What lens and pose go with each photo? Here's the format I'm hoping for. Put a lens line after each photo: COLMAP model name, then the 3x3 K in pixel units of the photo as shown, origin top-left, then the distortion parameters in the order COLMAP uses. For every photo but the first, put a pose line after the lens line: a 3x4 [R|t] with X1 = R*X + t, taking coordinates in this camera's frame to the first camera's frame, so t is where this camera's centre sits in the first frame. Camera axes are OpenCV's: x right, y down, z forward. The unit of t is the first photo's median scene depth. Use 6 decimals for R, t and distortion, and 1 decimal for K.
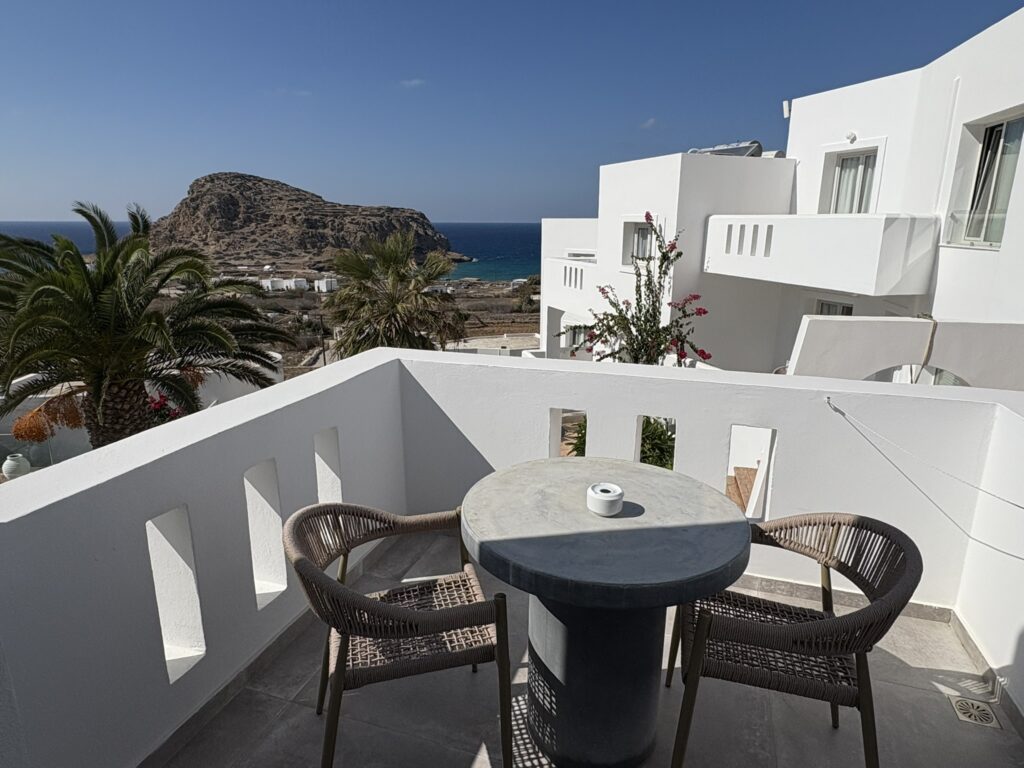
lens RADIAL K [[613.2, 0, 512.0], [0, 613.2, 384.0], [0, 0, 1]] dist [-0.006829, -0.001813]
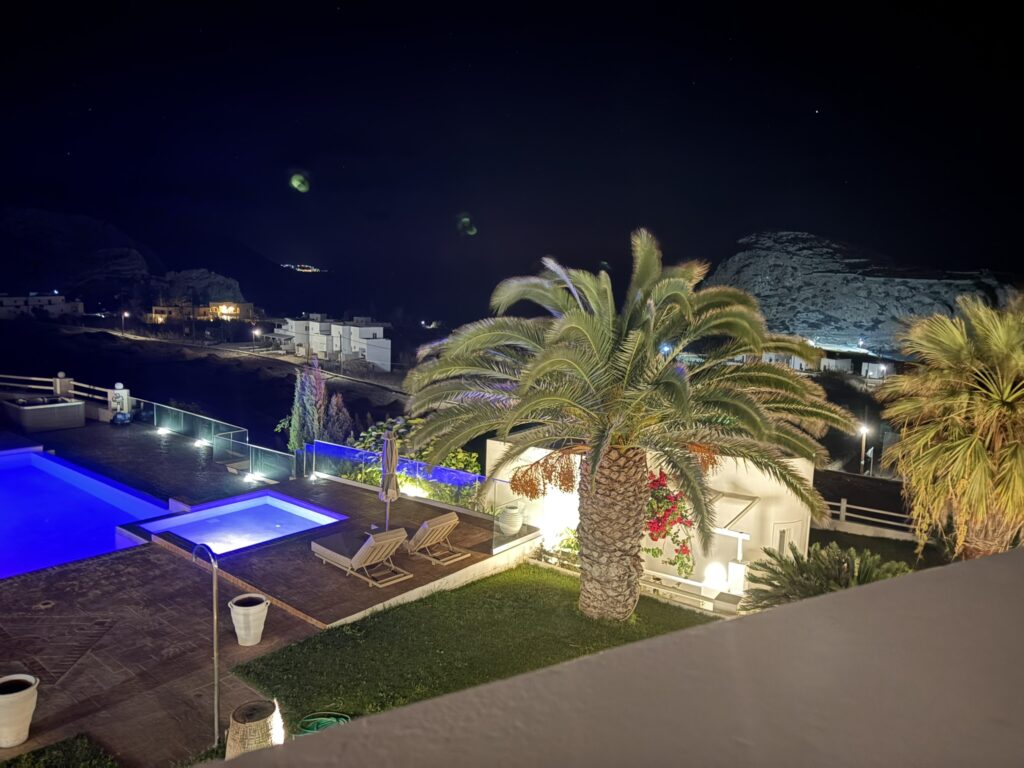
lens RADIAL K [[765.6, 0, 512.0], [0, 765.6, 384.0], [0, 0, 1]] dist [0.097840, -0.146754]
pose [[0.741211, 0.100330, -0.663732, -0.072134], [-0.188445, 0.980106, -0.062289, 0.005181], [0.644278, 0.171246, 0.745372, 0.119658]]
